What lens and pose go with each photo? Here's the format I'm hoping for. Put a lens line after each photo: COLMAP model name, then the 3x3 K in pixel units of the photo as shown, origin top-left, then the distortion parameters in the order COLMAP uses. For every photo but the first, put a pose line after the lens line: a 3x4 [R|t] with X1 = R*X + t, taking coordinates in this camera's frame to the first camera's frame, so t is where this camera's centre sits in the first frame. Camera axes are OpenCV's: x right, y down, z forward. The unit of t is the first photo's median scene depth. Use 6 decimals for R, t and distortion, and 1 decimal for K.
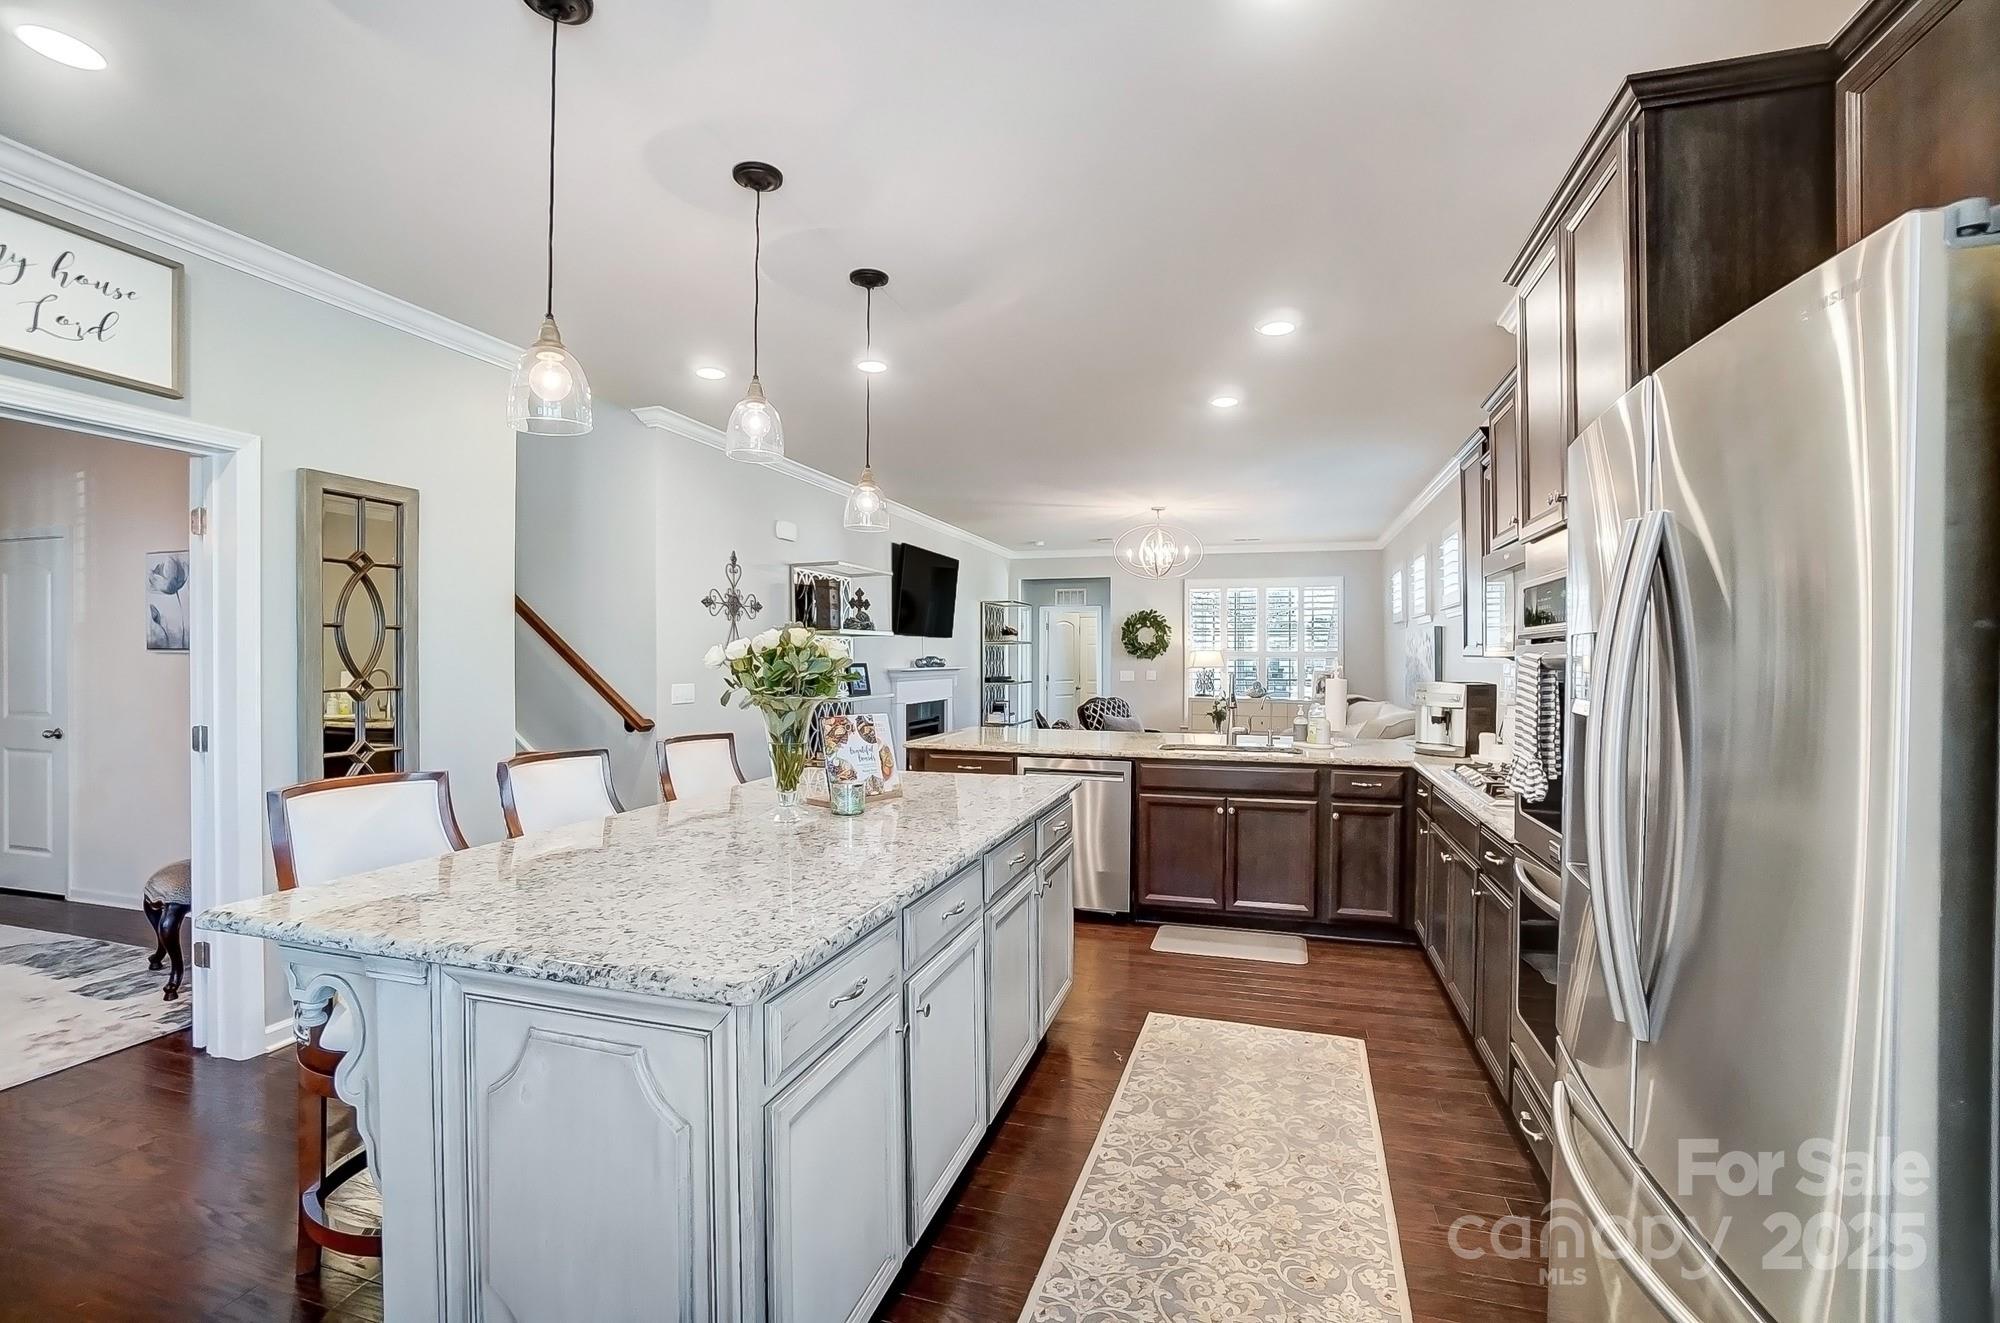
lens RADIAL K [[883.5, 0, 1001.8], [0, 883.5, 650.3], [0, 0, 1]] dist [-0.033999, 0.000372]
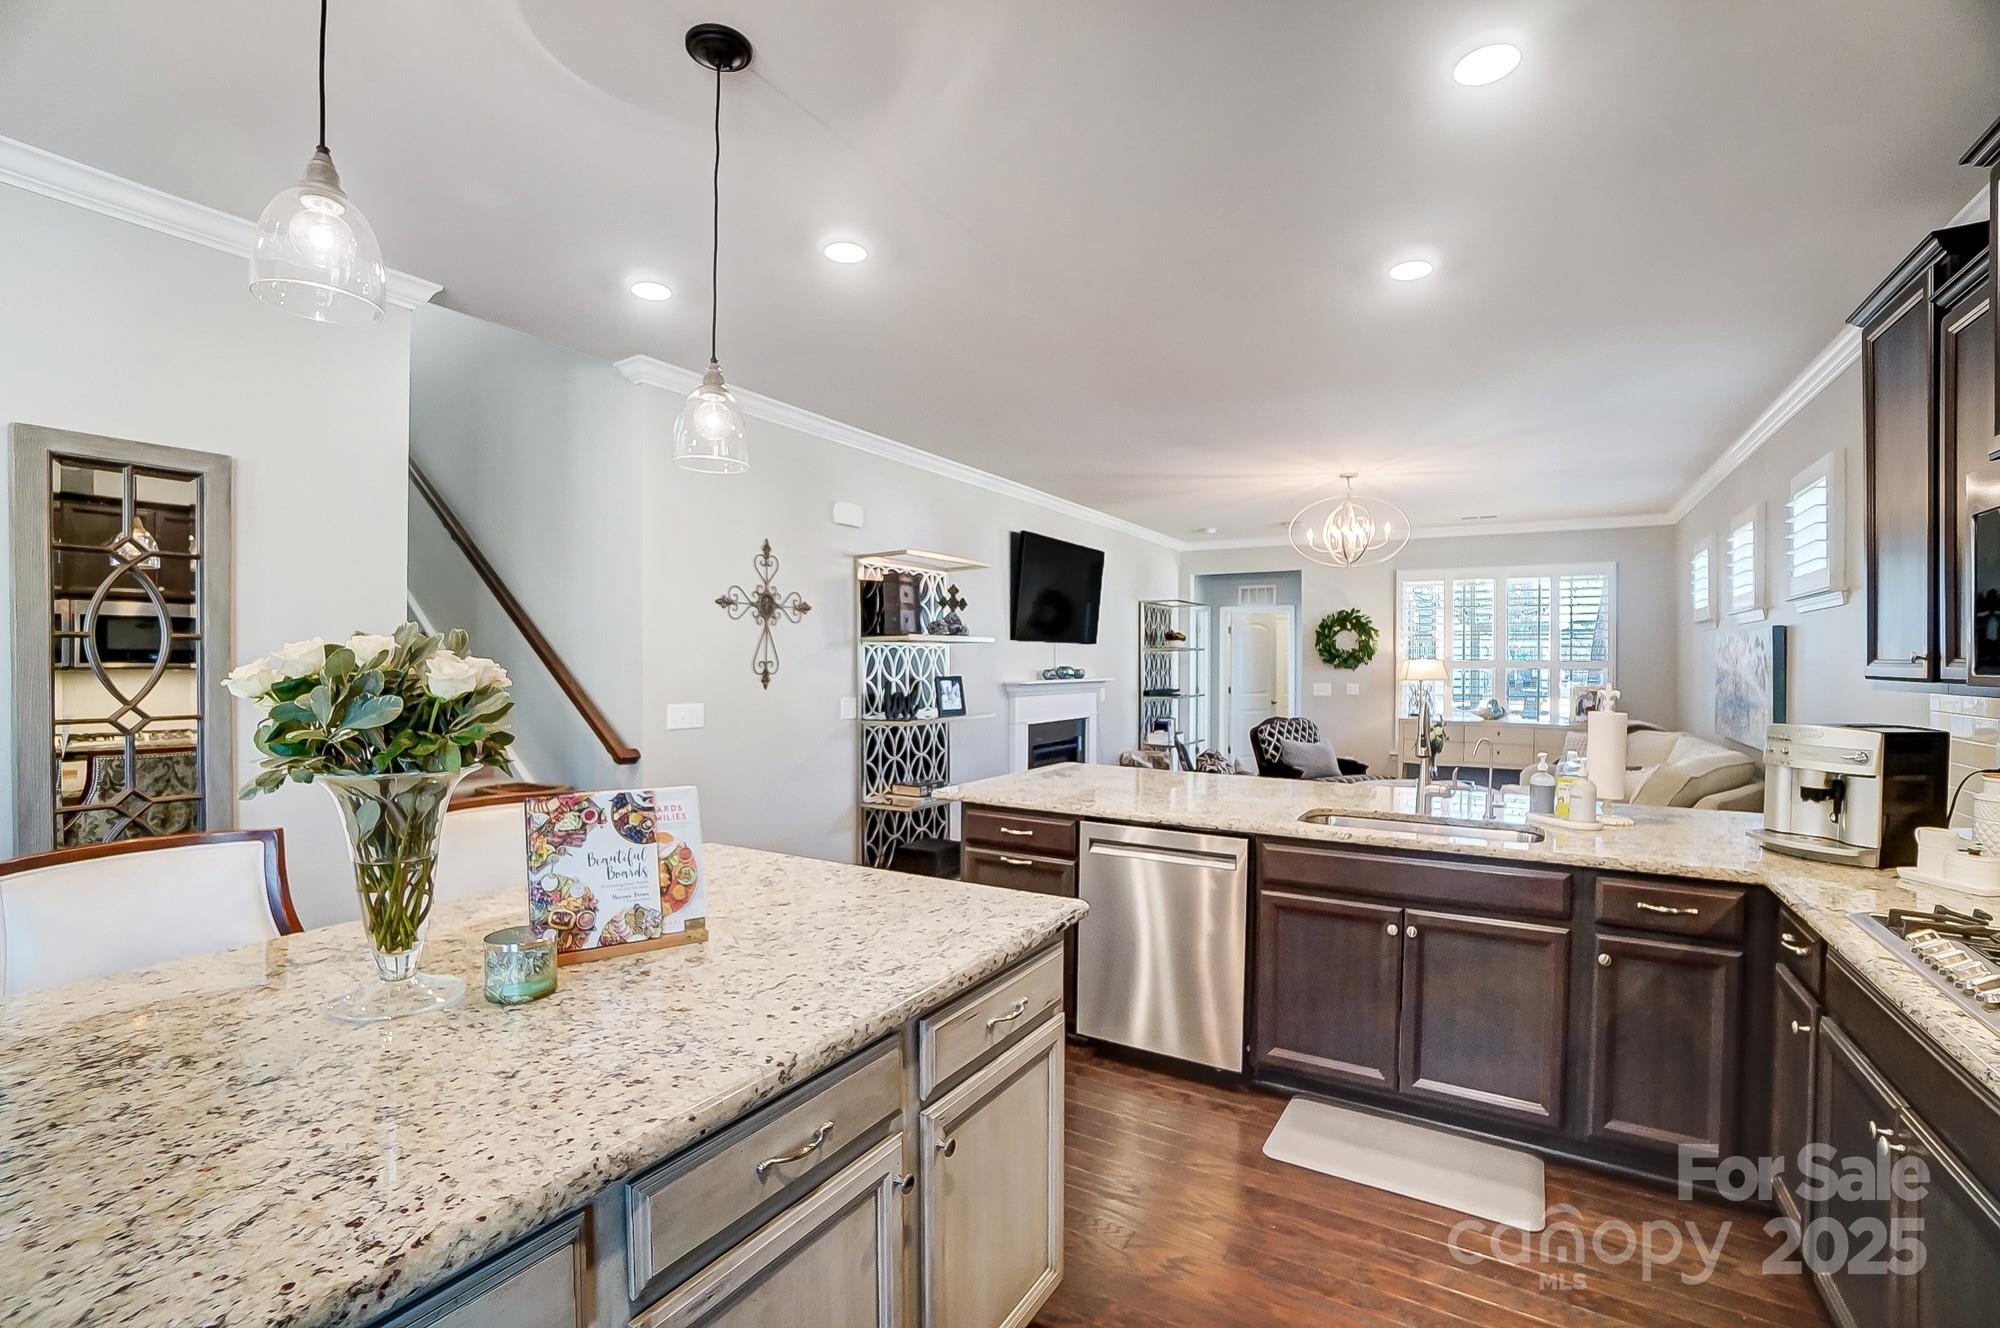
lens RADIAL K [[876.8, 0, 1000.0], [0, 876.8, 664.0], [0, 0, 1]] dist [-0.050402, 0.016165]
pose [[0.969002, 0.002308, -0.247043, 0.091772], [0.000153, 0.999951, 0.009939, -0.005194], [0.247054, -0.009668, 0.968954, 0.246727]]
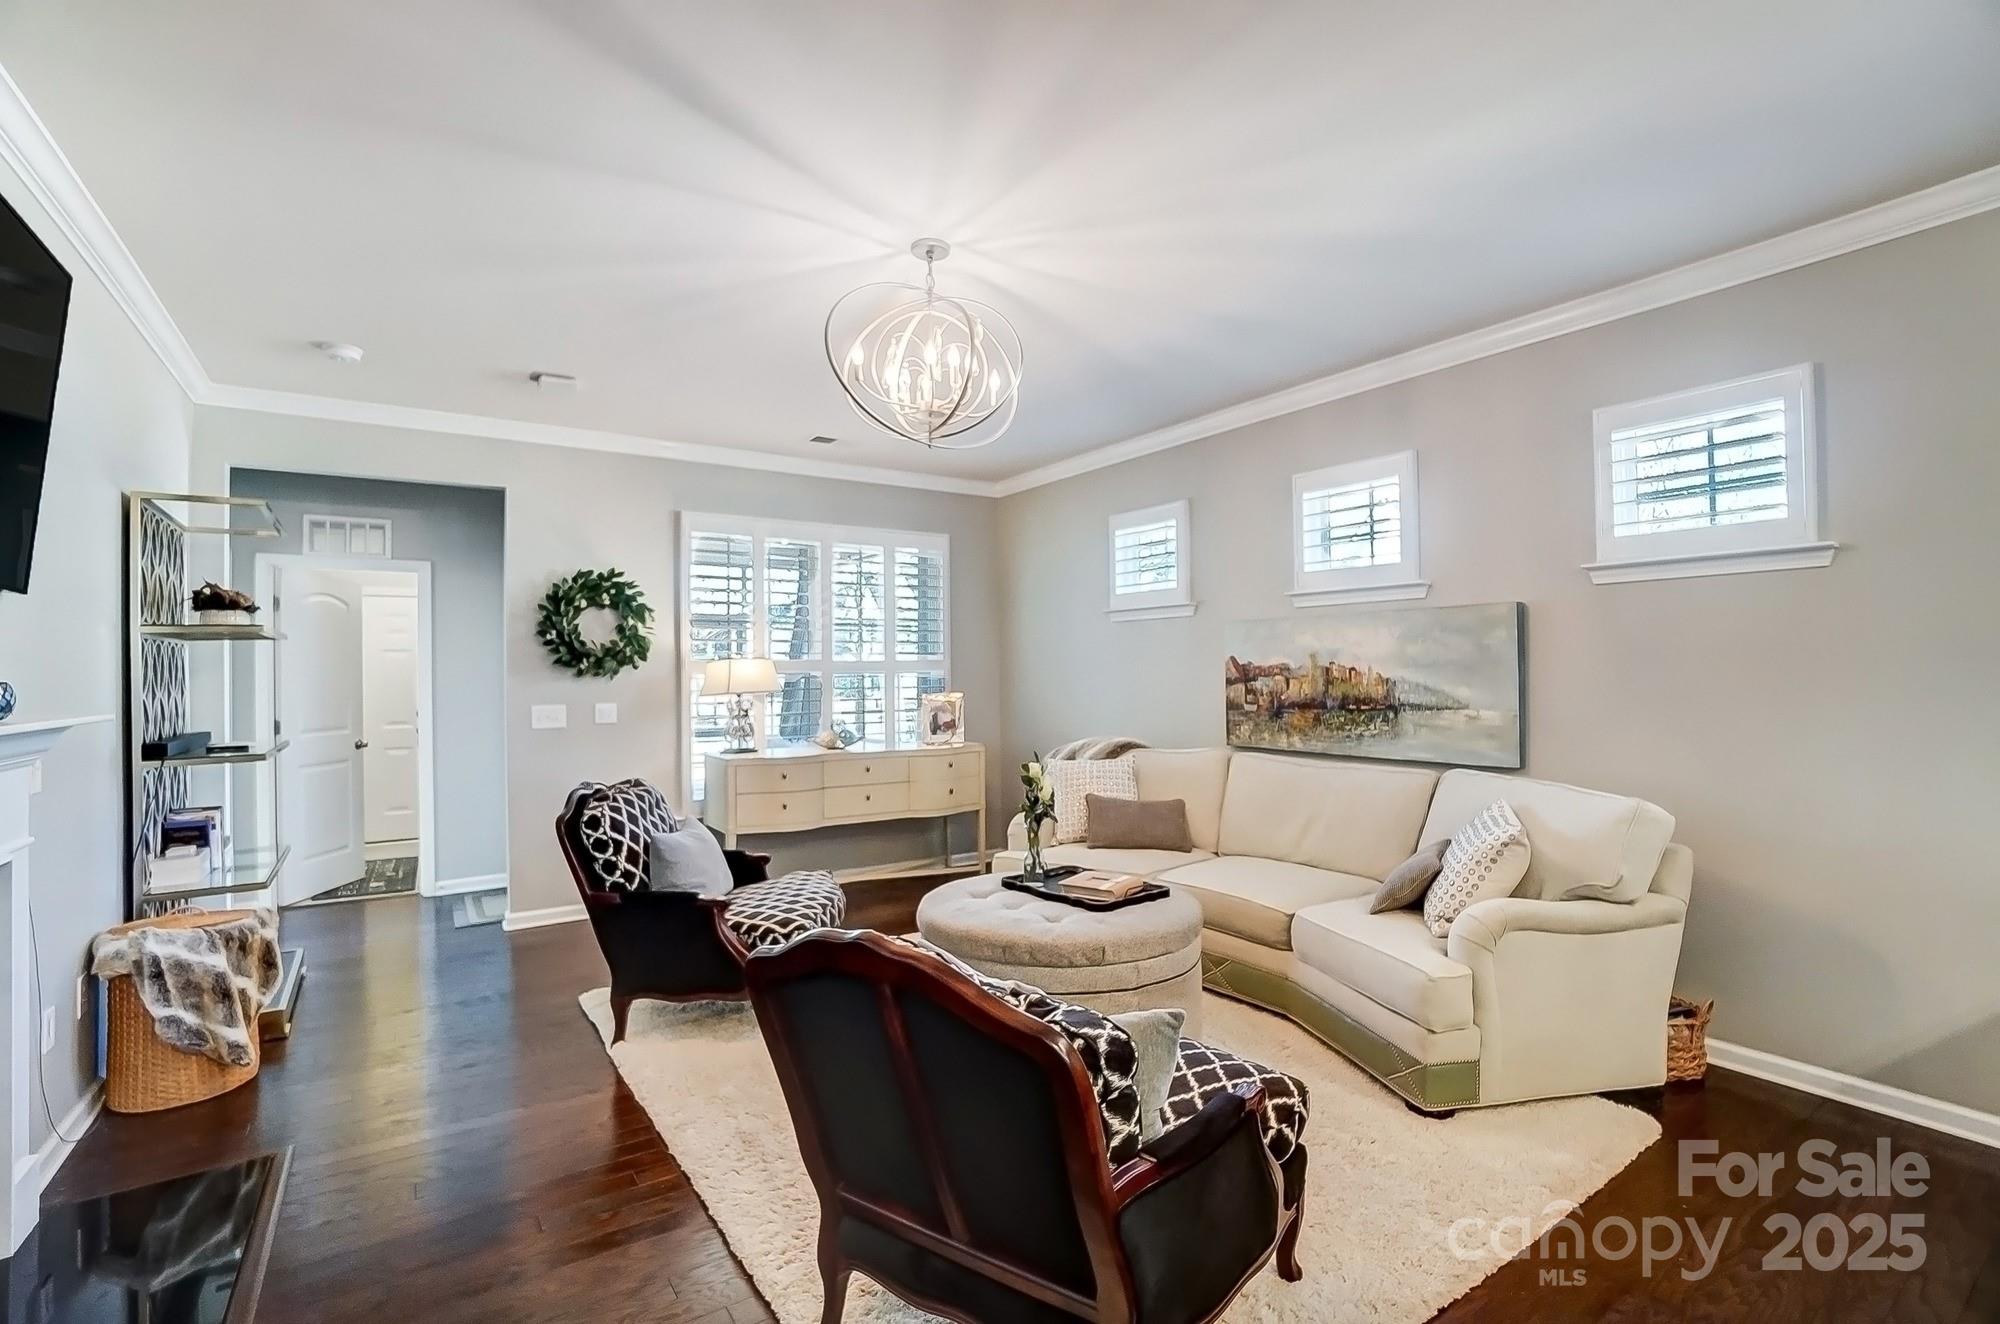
lens RADIAL K [[883.5, 0, 1001.8], [0, 883.5, 650.8], [0, 0, 1]] dist [-0.033999, 0.000372]
pose [[0.619740, 0.010757, 0.784734, -0.109244], [0.005339, 0.999825, -0.017922, 0.009735], [-0.784789, 0.015296, 0.619574, 0.985168]]
